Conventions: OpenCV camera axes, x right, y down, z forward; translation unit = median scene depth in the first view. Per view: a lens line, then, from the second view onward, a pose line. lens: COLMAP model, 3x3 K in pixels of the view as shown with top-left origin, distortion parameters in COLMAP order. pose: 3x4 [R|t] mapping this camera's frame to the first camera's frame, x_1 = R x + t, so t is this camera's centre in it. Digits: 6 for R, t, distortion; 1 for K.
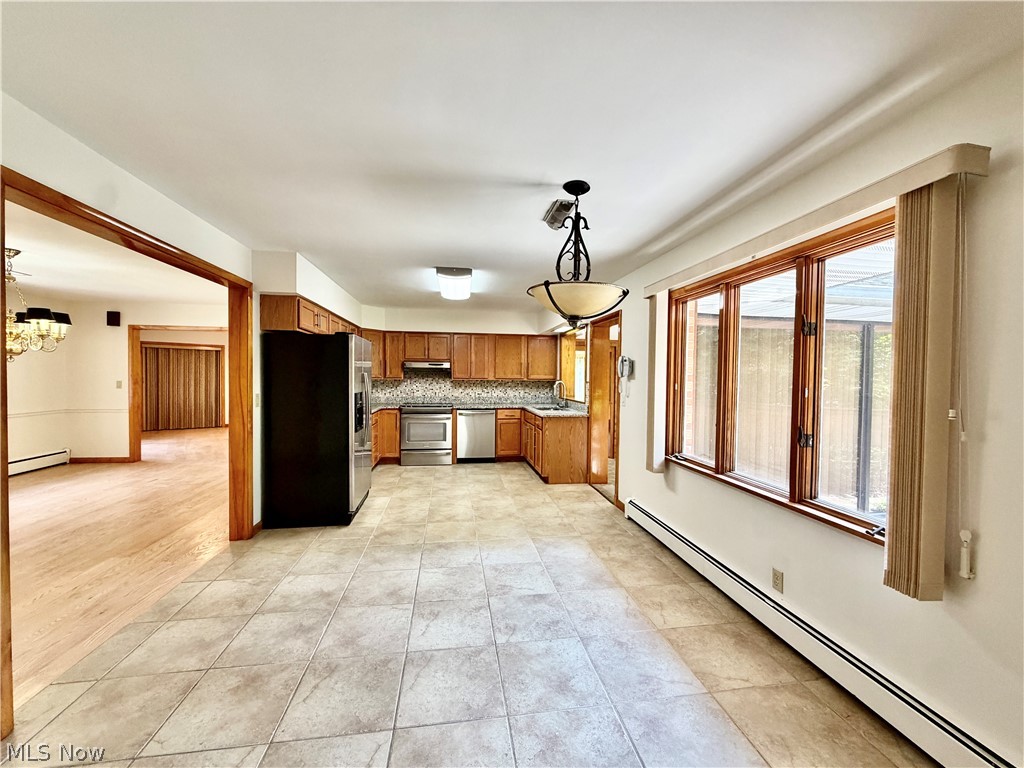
lens RADIAL K [[411.9, 0, 507.5], [0, 411.9, 385.2], [0, 0, 1]] dist [0.000651, 0.000086]
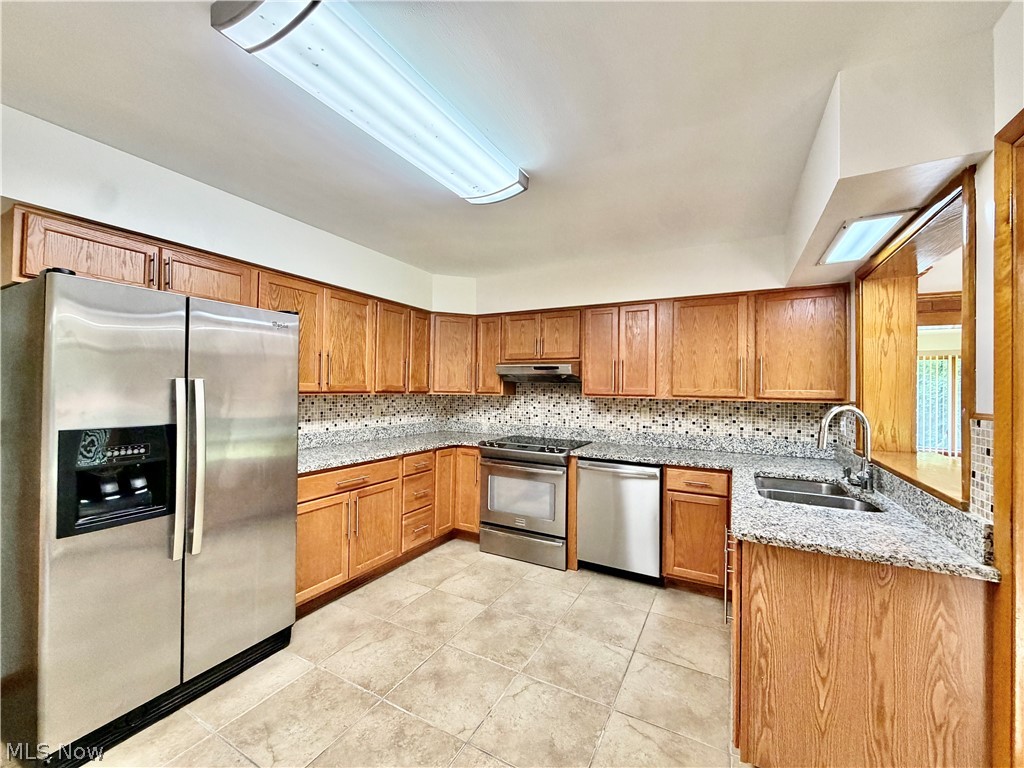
lens RADIAL K [[411.9, 0, 507.5], [0, 411.9, 385.2], [0, 0, 1]] dist [0.000651, 0.000086]
pose [[0.801344, -0.004356, -0.598188, 0.292933], [-0.018710, 0.999302, -0.032341, -0.029026], [0.597911, 0.037108, 0.800703, 1.601500]]
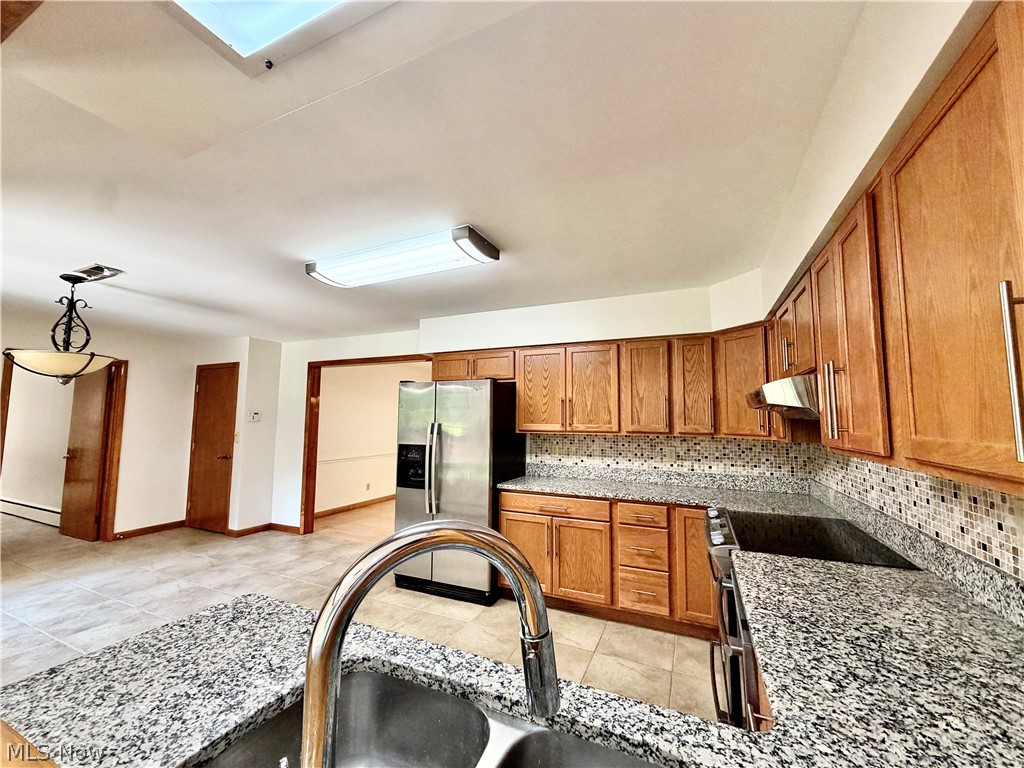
lens RADIAL K [[408.4, 0, 512.0], [0, 408.4, 384.0], [0, 0, 1]] dist [-0.000278, 0.000132]
pose [[-0.538084, -0.088316, -0.838252, 0.490100], [-0.031326, 0.995904, -0.084817, -0.079033], [0.842309, -0.019380, -0.538647, 2.928754]]
